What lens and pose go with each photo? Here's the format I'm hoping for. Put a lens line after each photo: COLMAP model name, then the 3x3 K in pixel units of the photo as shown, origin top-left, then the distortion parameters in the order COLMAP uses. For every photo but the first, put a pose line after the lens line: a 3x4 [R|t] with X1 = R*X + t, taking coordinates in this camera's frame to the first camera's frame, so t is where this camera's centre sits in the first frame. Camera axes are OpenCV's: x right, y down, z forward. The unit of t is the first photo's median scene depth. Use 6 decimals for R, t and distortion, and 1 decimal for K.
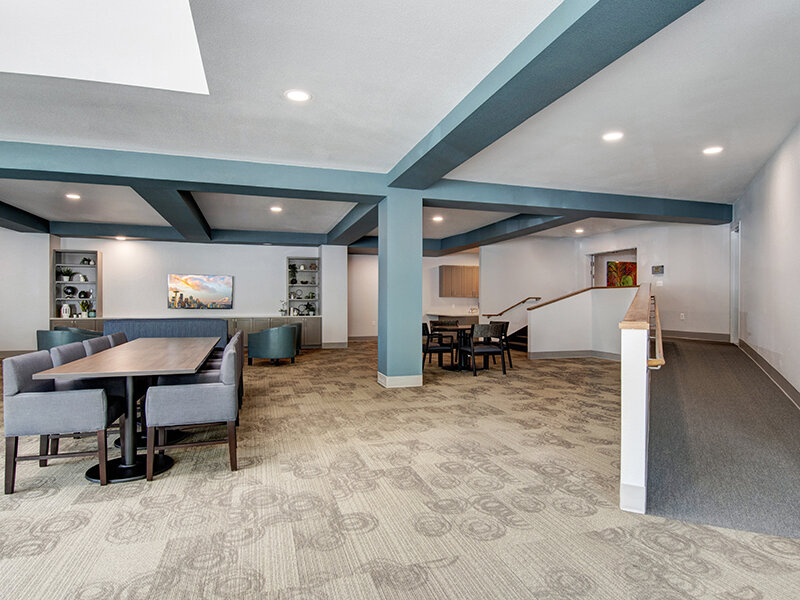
lens RADIAL K [[460.5, 0, 400.0], [0, 460.5, 300.0], [0, 0, 1]] dist [0.043602, -0.050633]
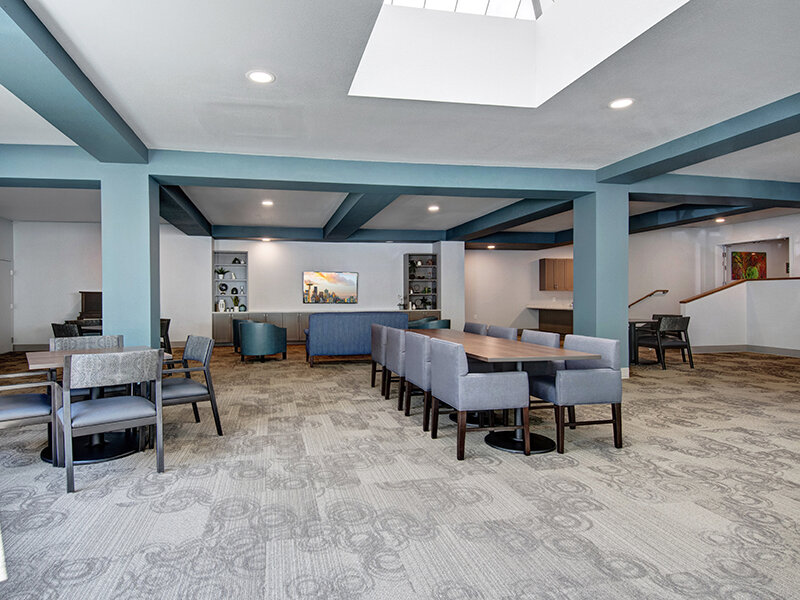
lens RADIAL K [[455.9, 0, 400.0], [0, 455.9, 300.0], [0, 0, 1]] dist [0.024794, -0.042677]
pose [[0.989976, -0.004775, -0.141153, -0.135485], [0.006530, 0.999907, 0.011972, -0.000349], [0.141082, -0.012773, 0.989915, -0.028033]]
